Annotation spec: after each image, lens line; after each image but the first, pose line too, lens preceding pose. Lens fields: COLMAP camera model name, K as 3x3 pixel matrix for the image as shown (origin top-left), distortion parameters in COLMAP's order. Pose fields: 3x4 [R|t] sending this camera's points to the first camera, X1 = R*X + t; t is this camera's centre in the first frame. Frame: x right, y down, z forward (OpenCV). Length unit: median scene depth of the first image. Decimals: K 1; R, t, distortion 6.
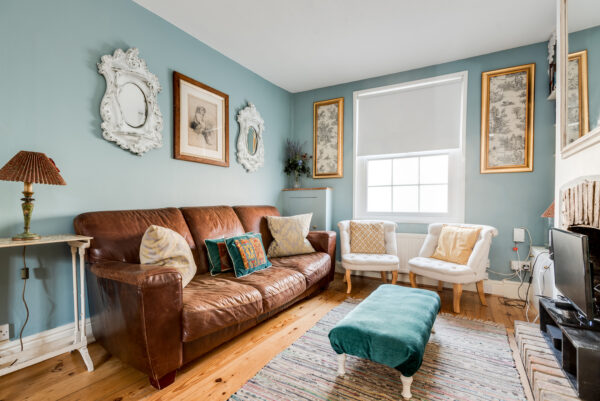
lens RADIAL K [[279.6, 0, 301.0], [0, 279.6, 209.7], [0, 0, 1]] dist [0.003056, -0.000300]
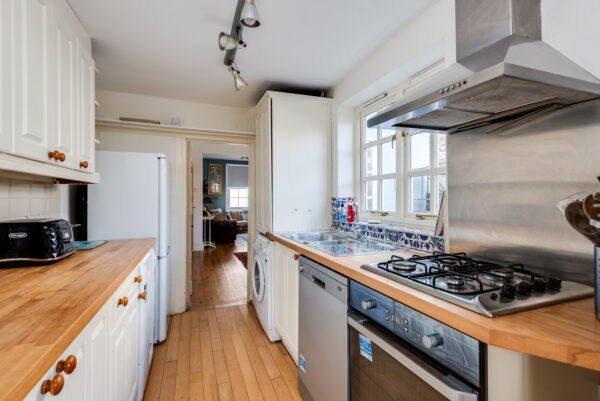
lens RADIAL K [[279.4, 0, 300.8], [0, 279.4, 195.0], [0, 0, 1]] dist [0.011606, -0.007944]
pose [[0.618920, -0.000183, 0.785454, -1.829262], [0.018791, 0.999717, -0.014574, -0.073518], [-0.785229, 0.023780, 0.618749, -1.531998]]
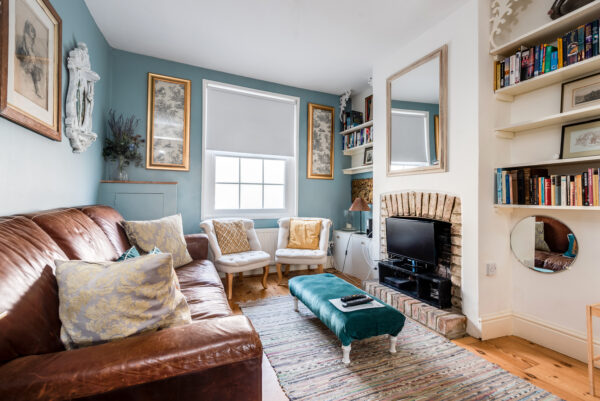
lens RADIAL K [[279.4, 0, 300.8], [0, 279.4, 195.0], [0, 0, 1]] dist [0.011606, -0.007944]
pose [[0.590024, 0.013182, 0.807278, -0.439202], [0.007323, 0.999738, -0.021678, -0.023732], [-0.807353, 0.018702, 0.589773, 0.253212]]
